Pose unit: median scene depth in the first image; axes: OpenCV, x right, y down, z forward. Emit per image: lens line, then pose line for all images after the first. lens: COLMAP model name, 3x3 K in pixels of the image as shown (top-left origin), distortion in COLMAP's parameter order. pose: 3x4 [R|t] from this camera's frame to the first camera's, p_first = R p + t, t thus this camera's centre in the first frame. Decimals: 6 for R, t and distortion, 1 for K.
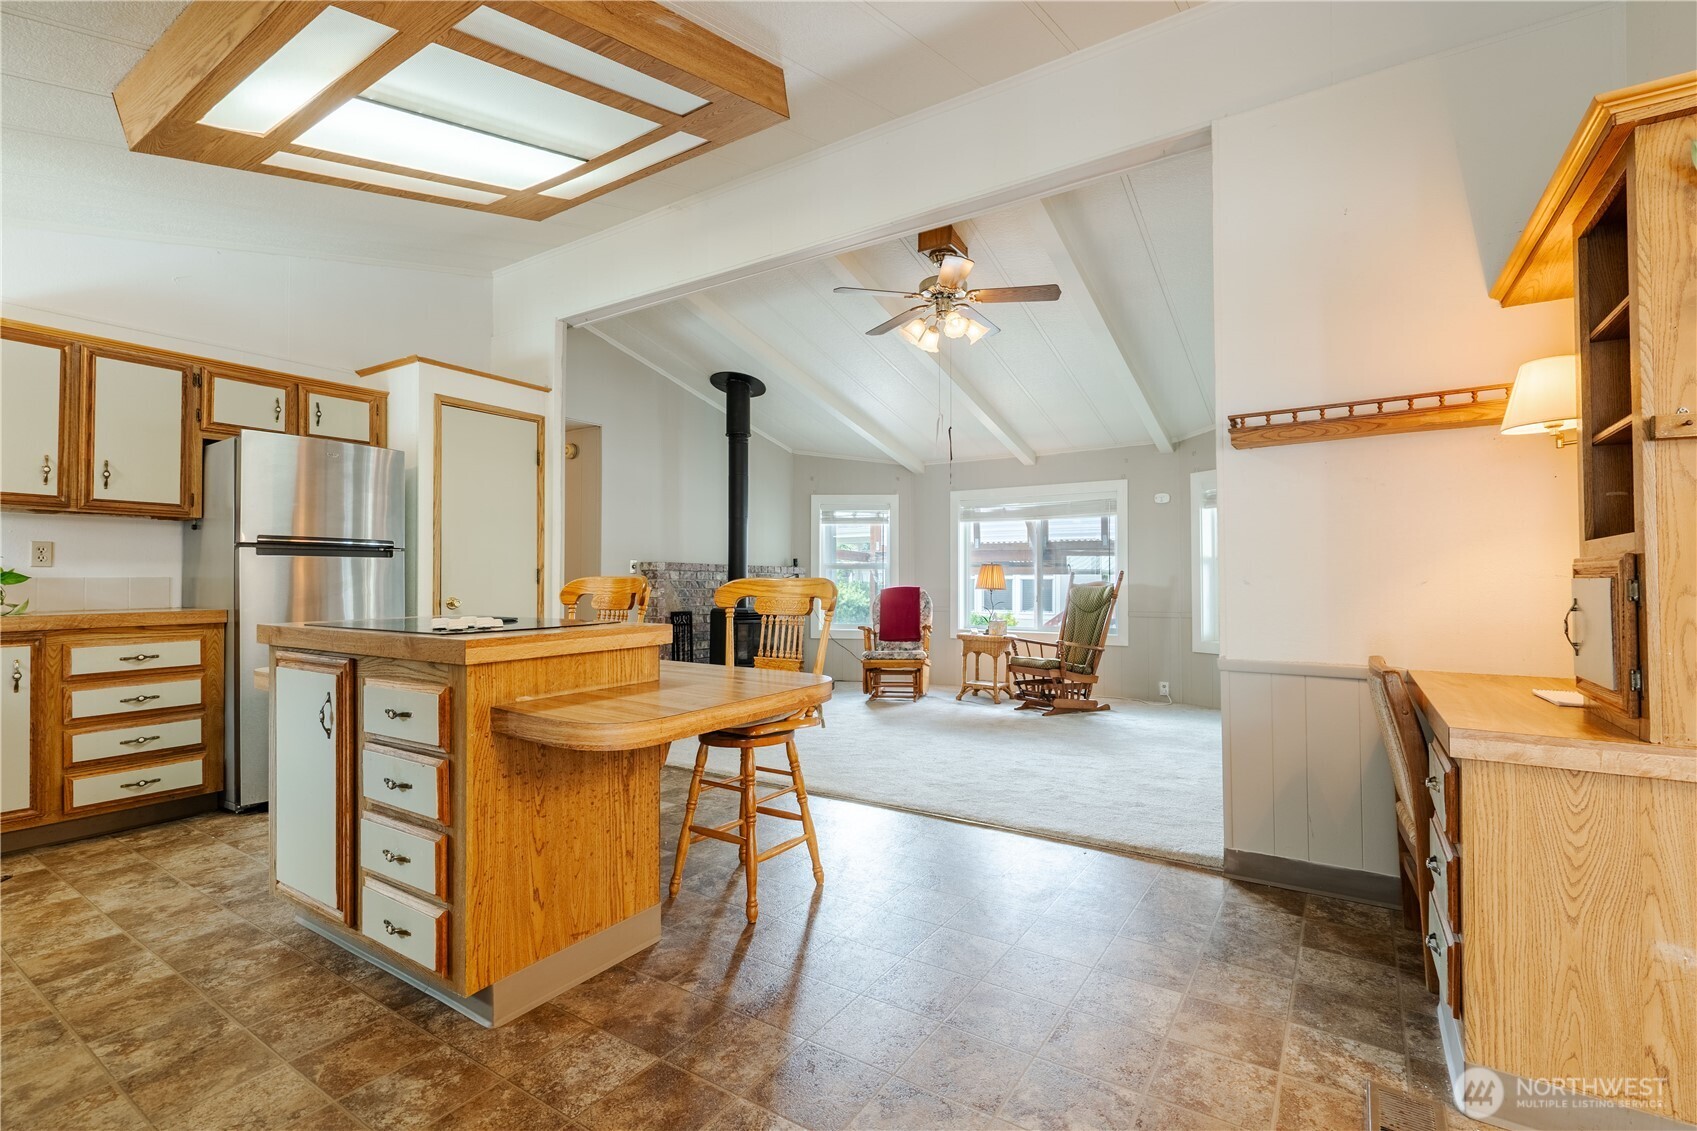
lens RADIAL K [[767.8, 0, 848.1], [0, 767.8, 563.5], [0, 0, 1]] dist [-0.005993, 0.001130]
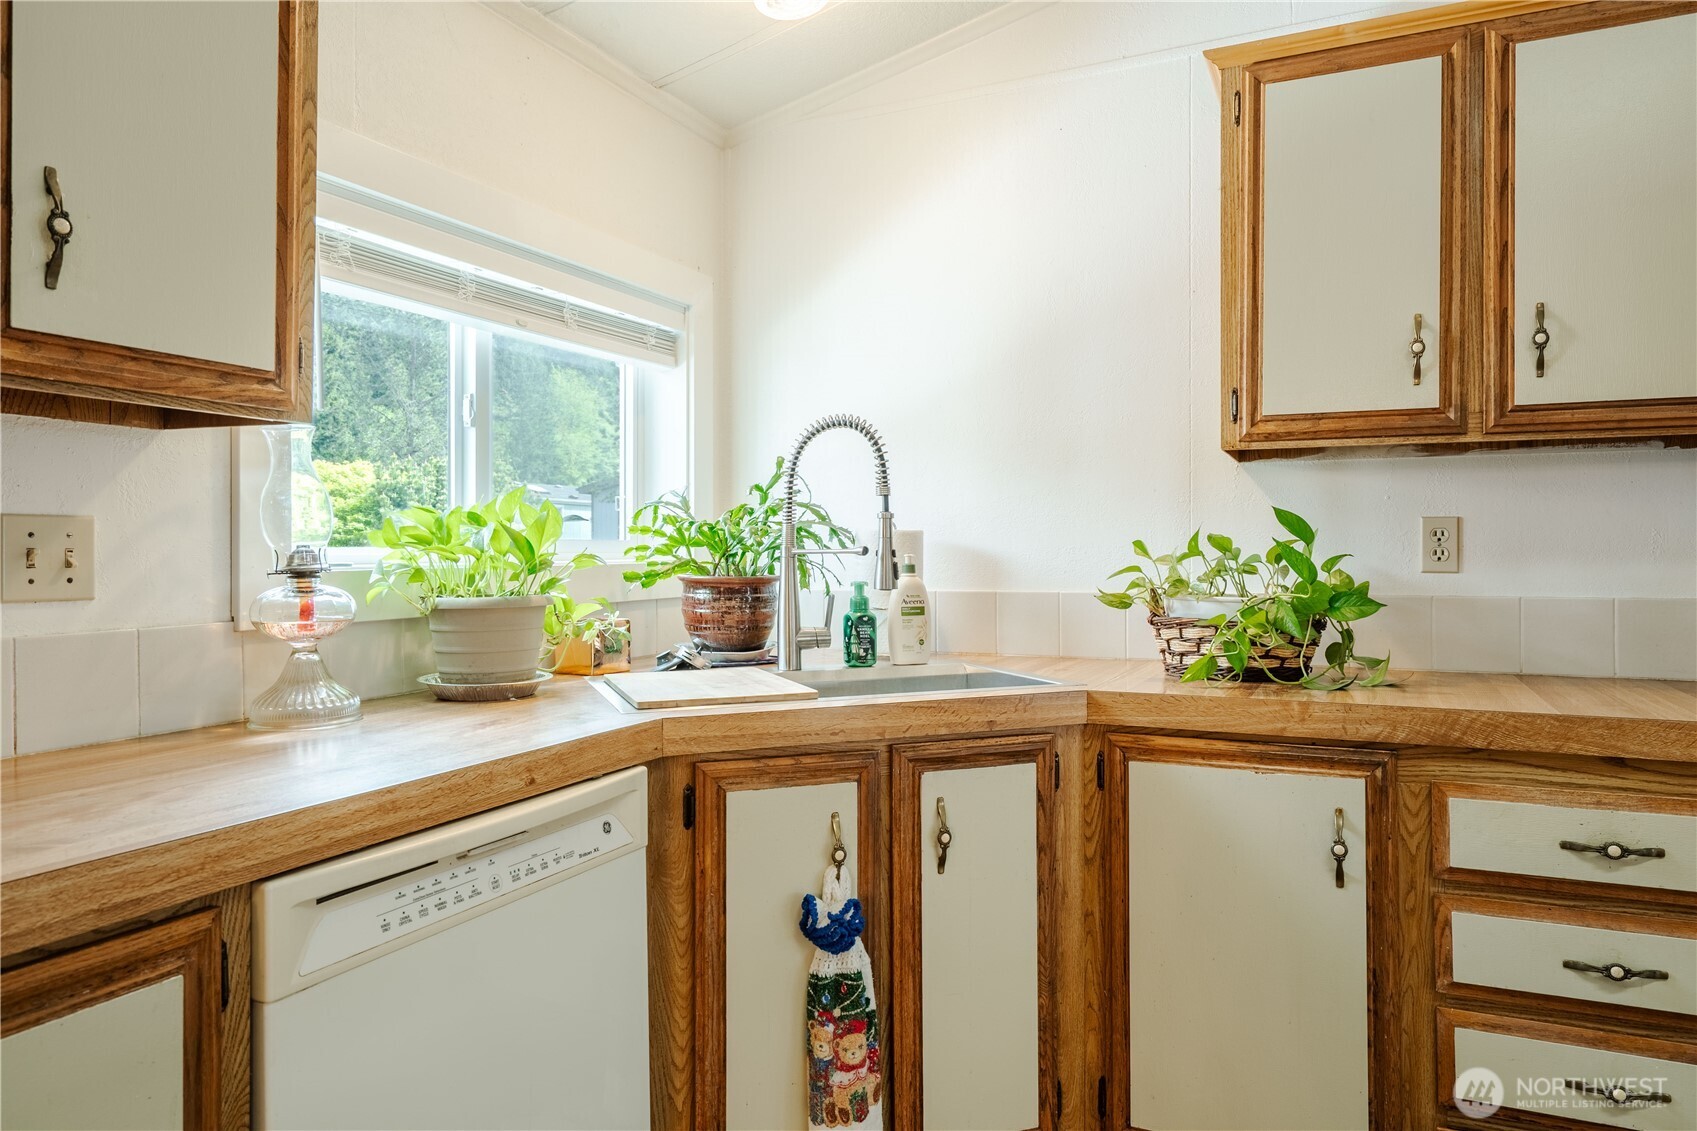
lens RADIAL K [[1088.8, 0, 862.9], [0, 1088.8, 549.2], [0, 0, 1]] dist [0.006013, 0.001719]
pose [[0.147005, 0.002128, -0.989133, -0.422877], [0.019723, 0.999793, 0.005082, -0.017778], [0.988939, -0.020256, 0.146933, 0.514865]]
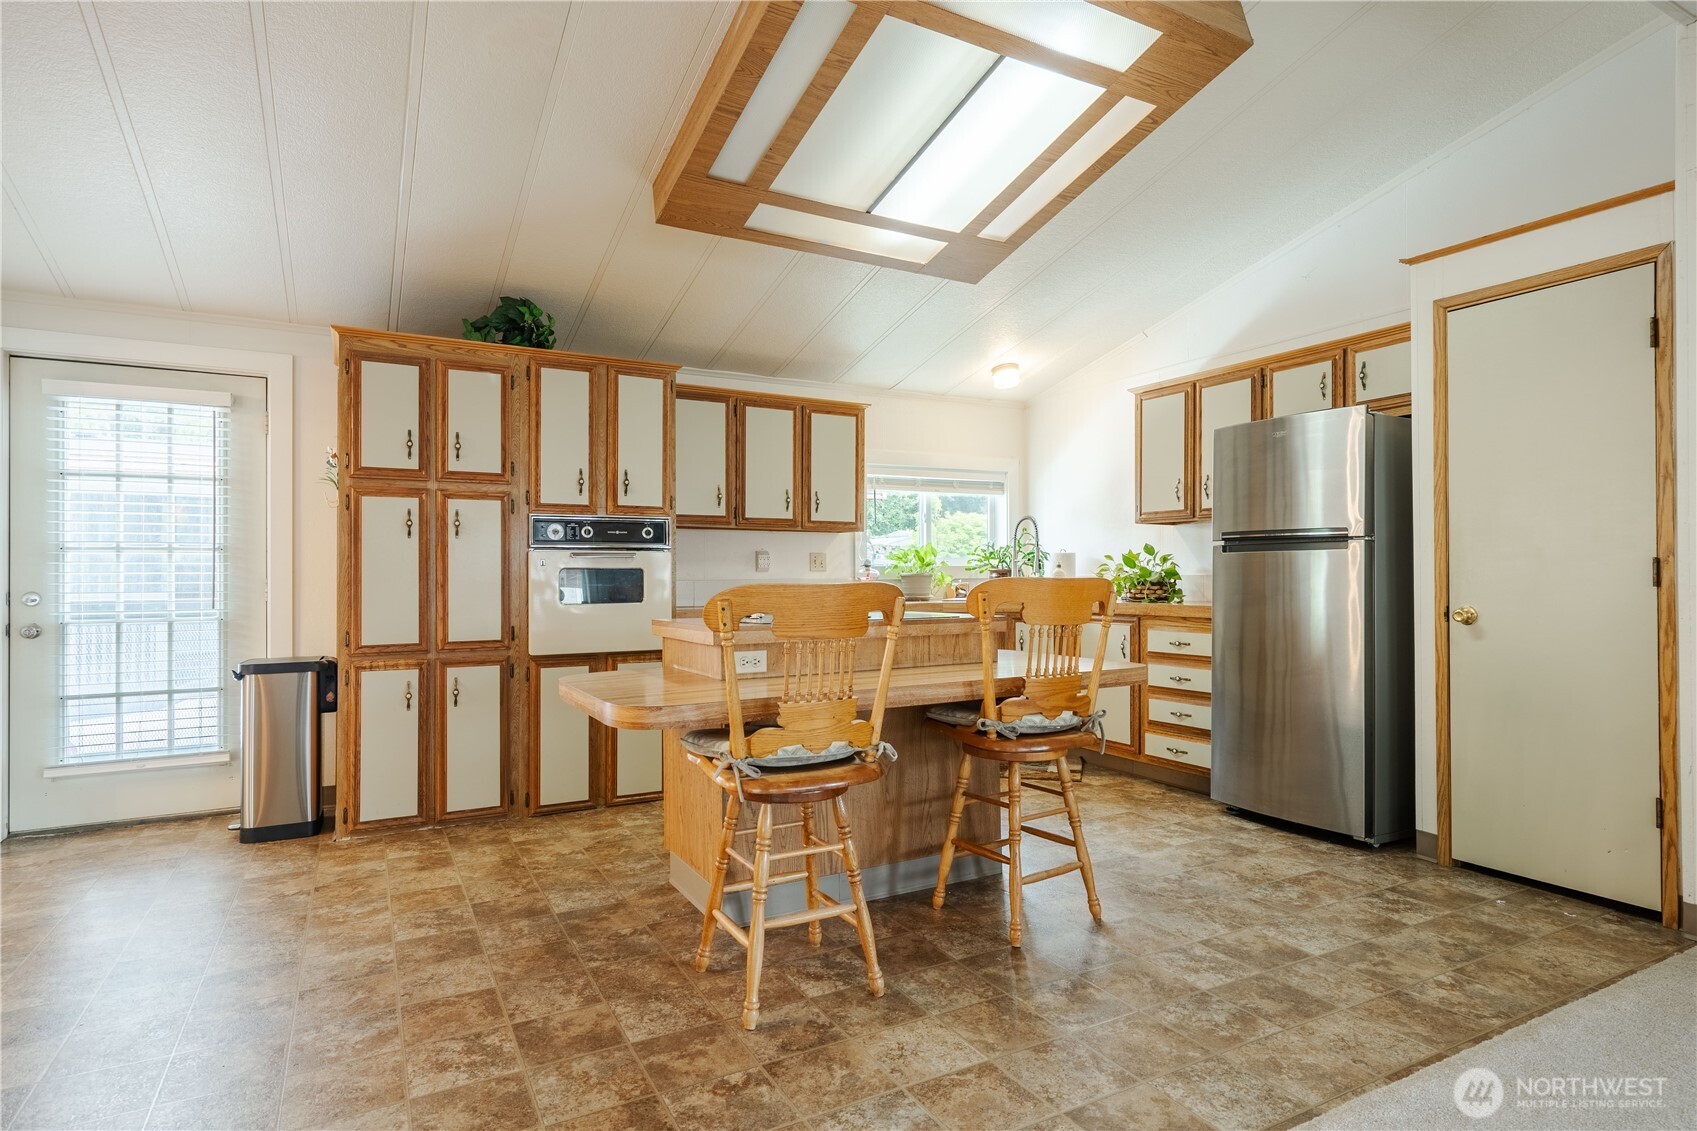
lens RADIAL K [[909.7, 0, 855.3], [0, 909.7, 560.5], [0, 0, 1]] dist [0.013271, -0.000028]
pose [[-0.464048, -0.006639, -0.885785, 0.458984], [0.023801, 0.999517, -0.019961, 0.010647], [0.885490, -0.030346, -0.463666, 1.039250]]
